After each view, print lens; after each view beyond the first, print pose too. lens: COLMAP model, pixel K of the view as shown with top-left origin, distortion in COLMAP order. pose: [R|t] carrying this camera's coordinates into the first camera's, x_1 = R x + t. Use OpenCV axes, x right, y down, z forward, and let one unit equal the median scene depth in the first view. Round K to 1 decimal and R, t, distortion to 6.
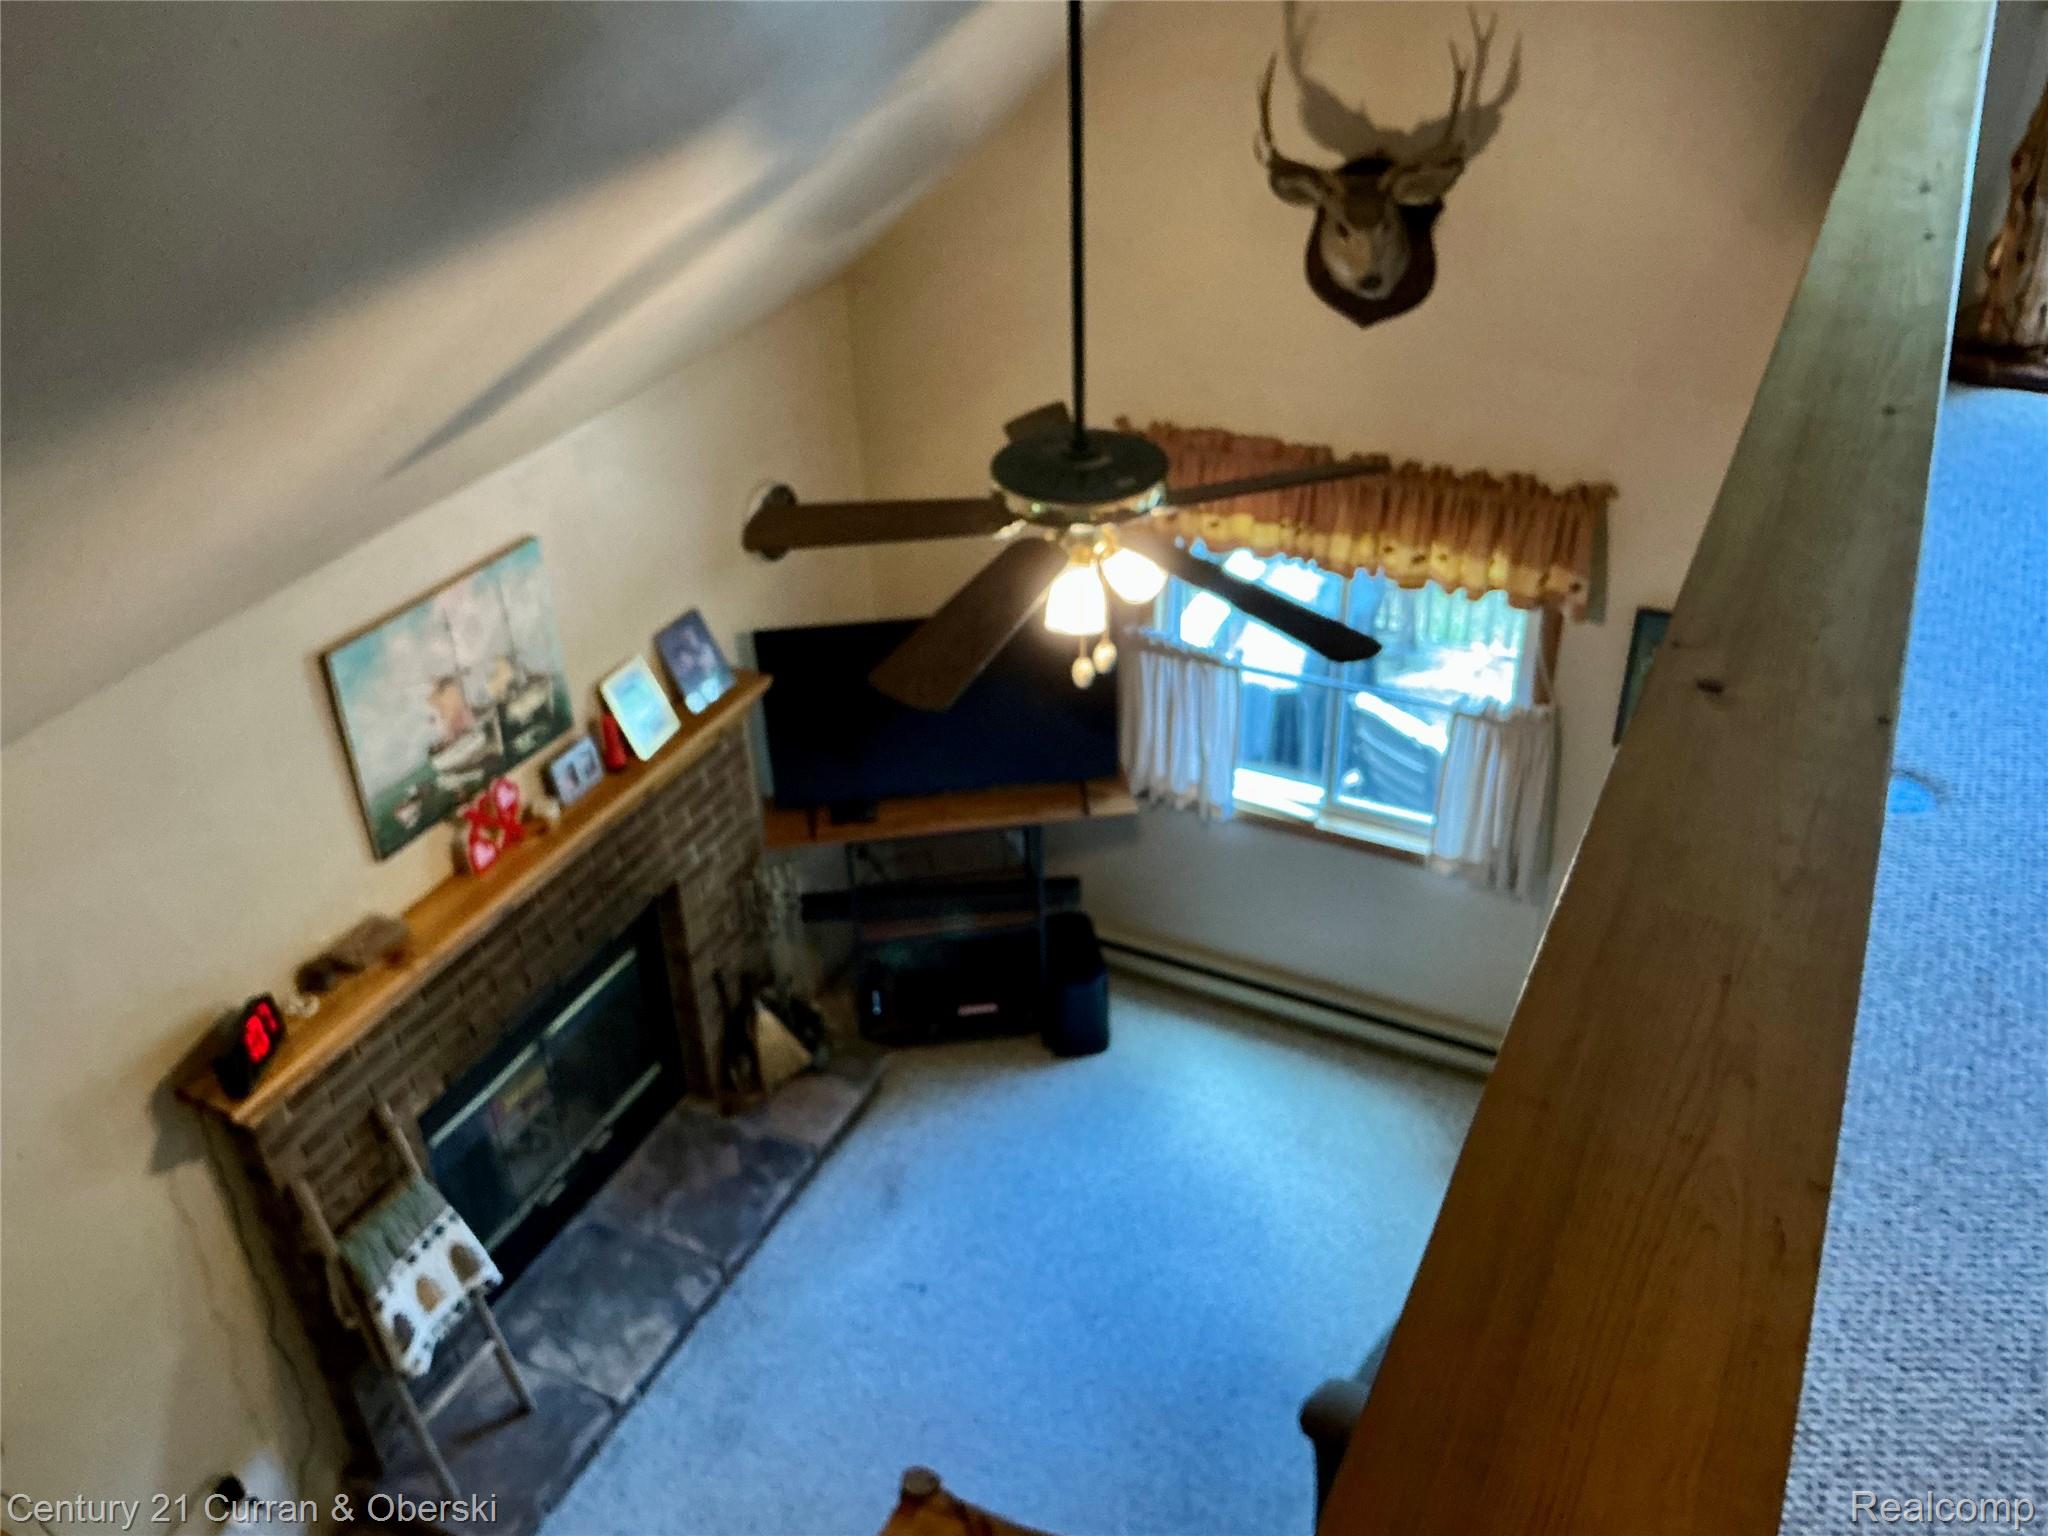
lens RADIAL K [[1713.2, 0, 1028.2], [0, 1713.2, 725.8], [0, 0, 1]] dist [0.006245, 0.005491]
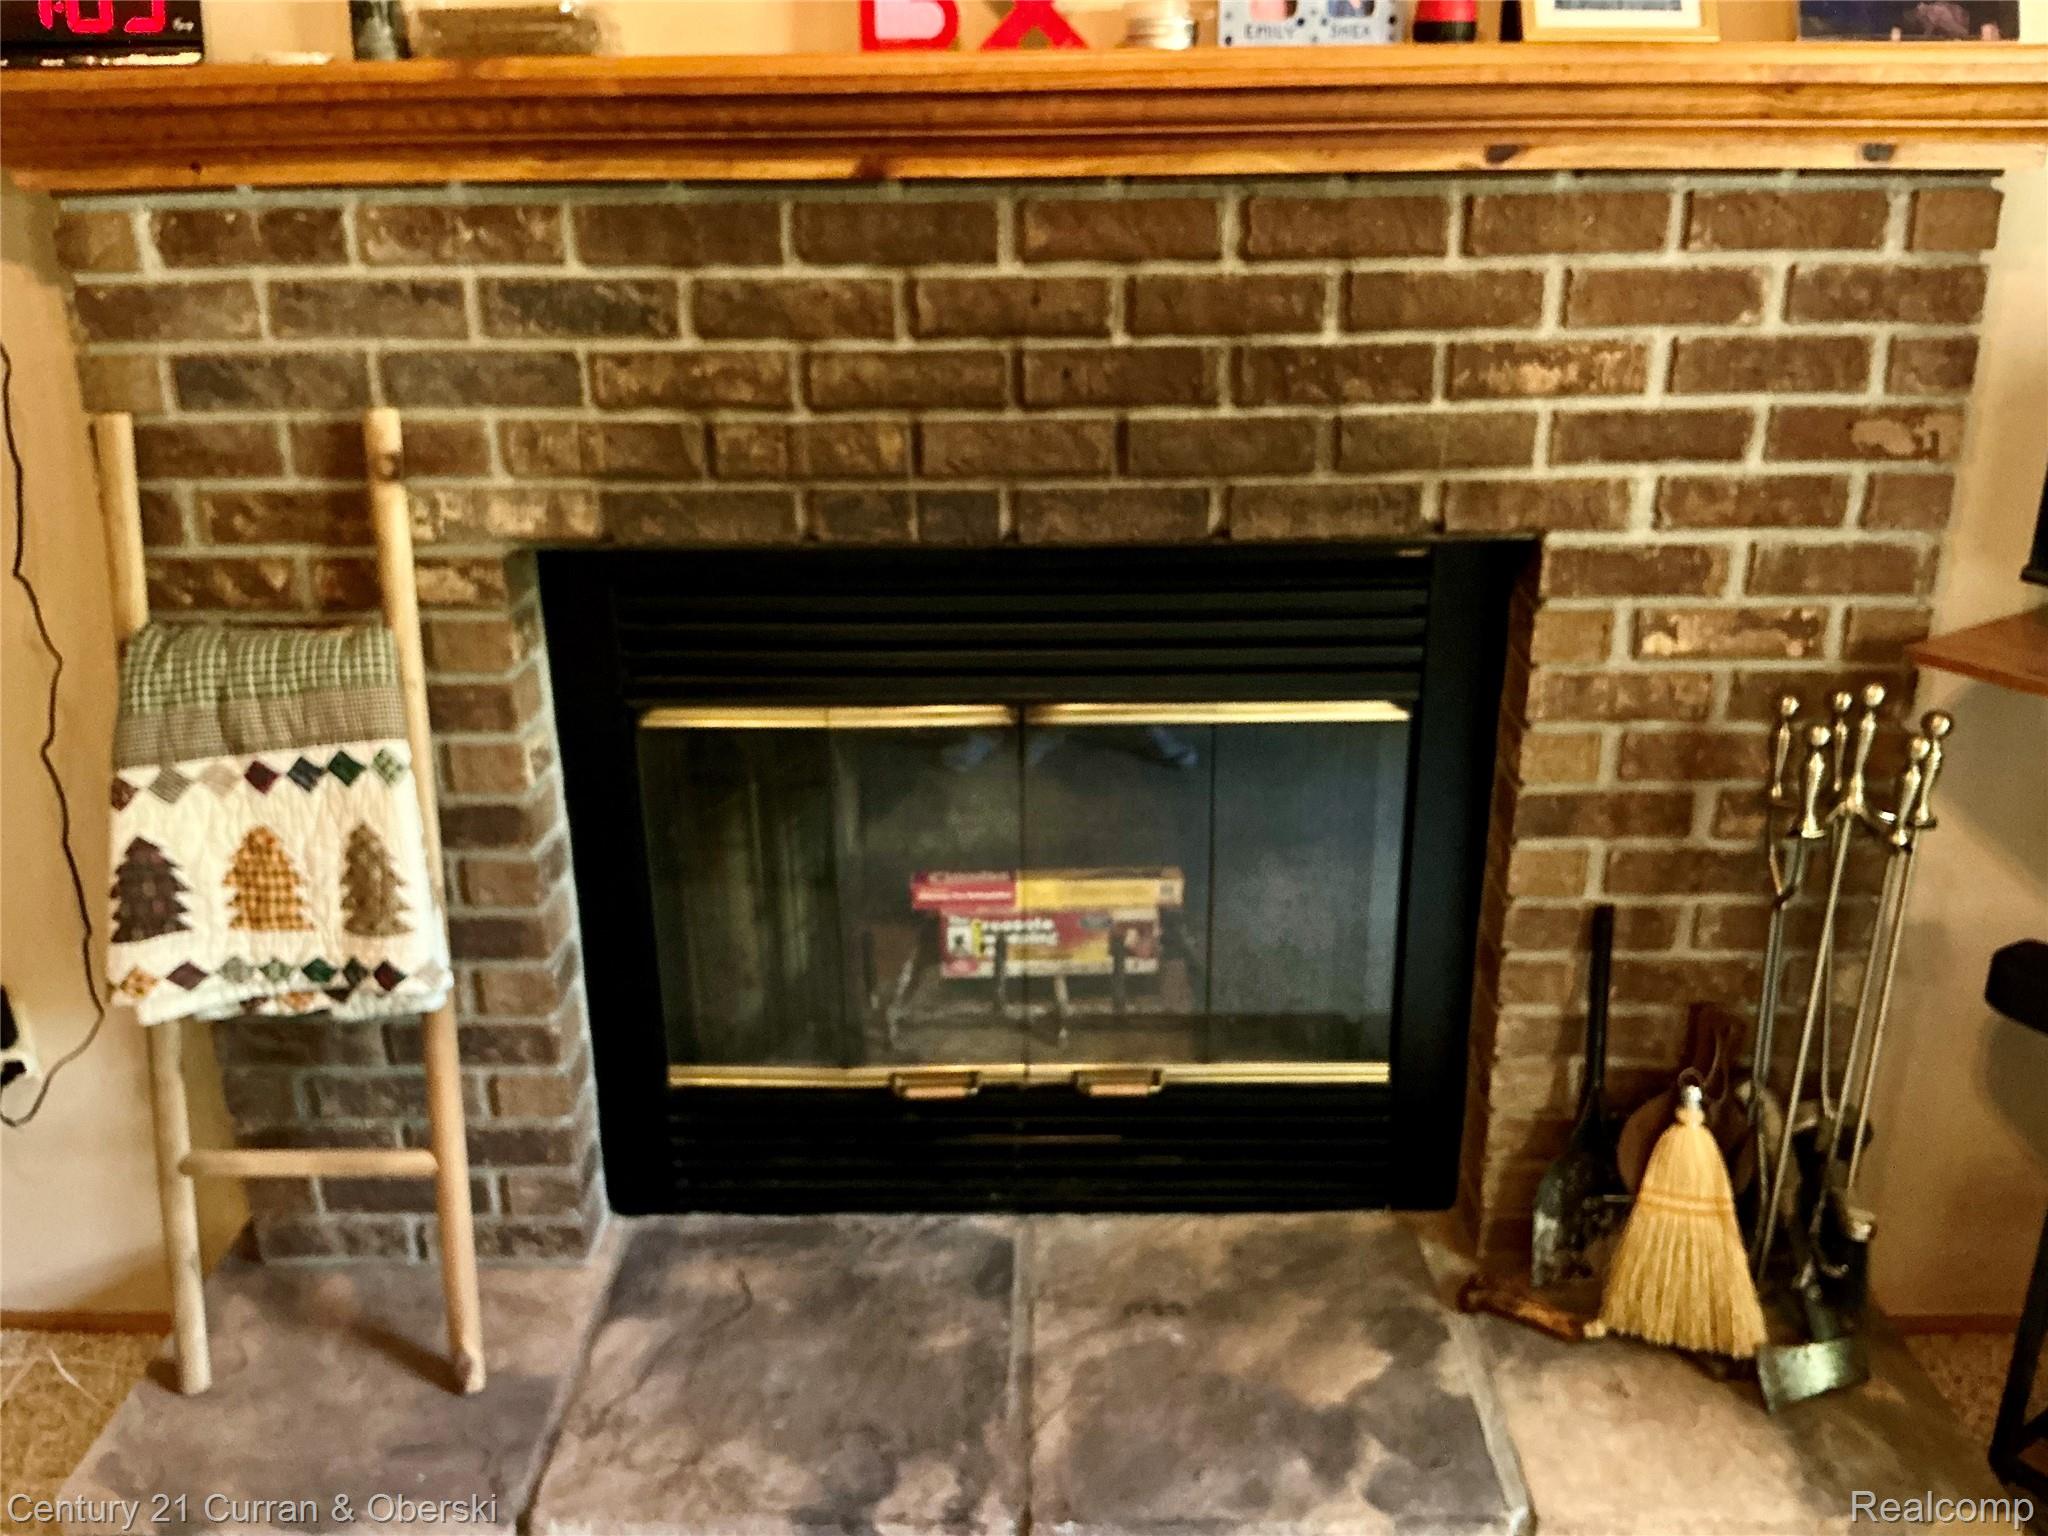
lens RADIAL K [[1700.2, 0, 1020.8], [0, 1700.2, 761.6], [0, 0, 1]] dist [0.154661, -0.348945]
pose [[0.421322, 0.344053, -0.839115, 0.067763], [-0.474670, 0.872052, 0.119225, 0.161183], [0.772772, 0.348070, 0.530727, 0.874425]]
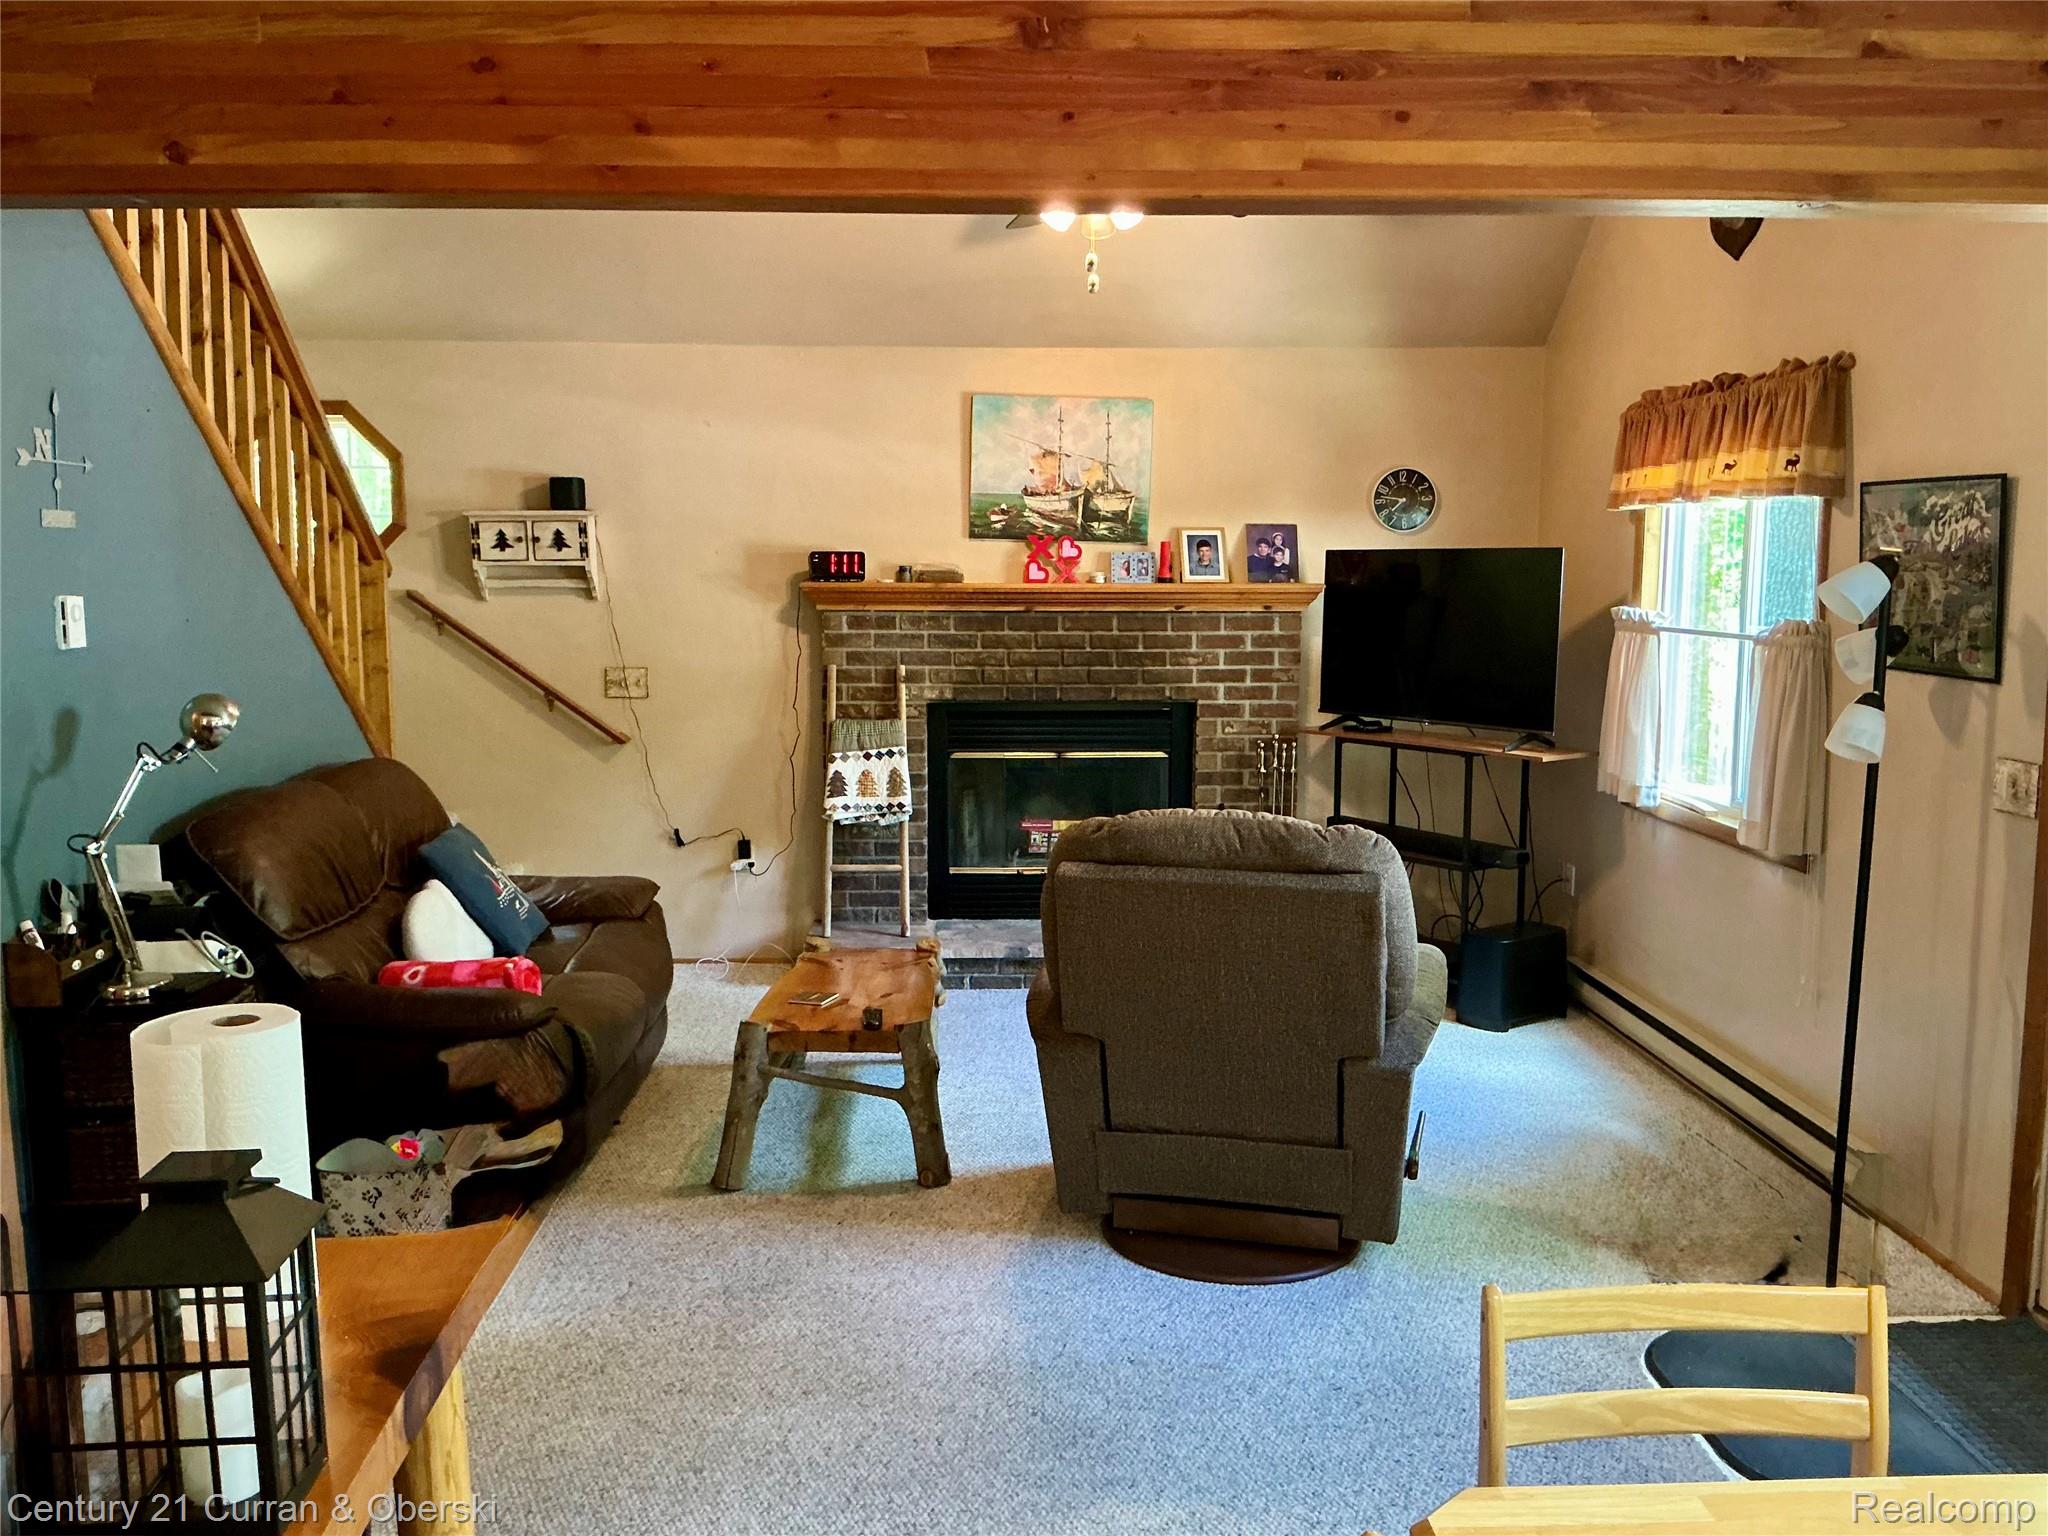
lens RADIAL K [[1700.2, 0, 1020.8], [0, 1700.2, 761.6], [0, 0, 1]] dist [0.154661, -0.348945]
pose [[0.466607, 0.135783, -0.873980, 1.058191], [-0.477349, 0.870536, -0.119603, 0.417262], [0.744591, 0.473001, 0.471014, 0.337114]]
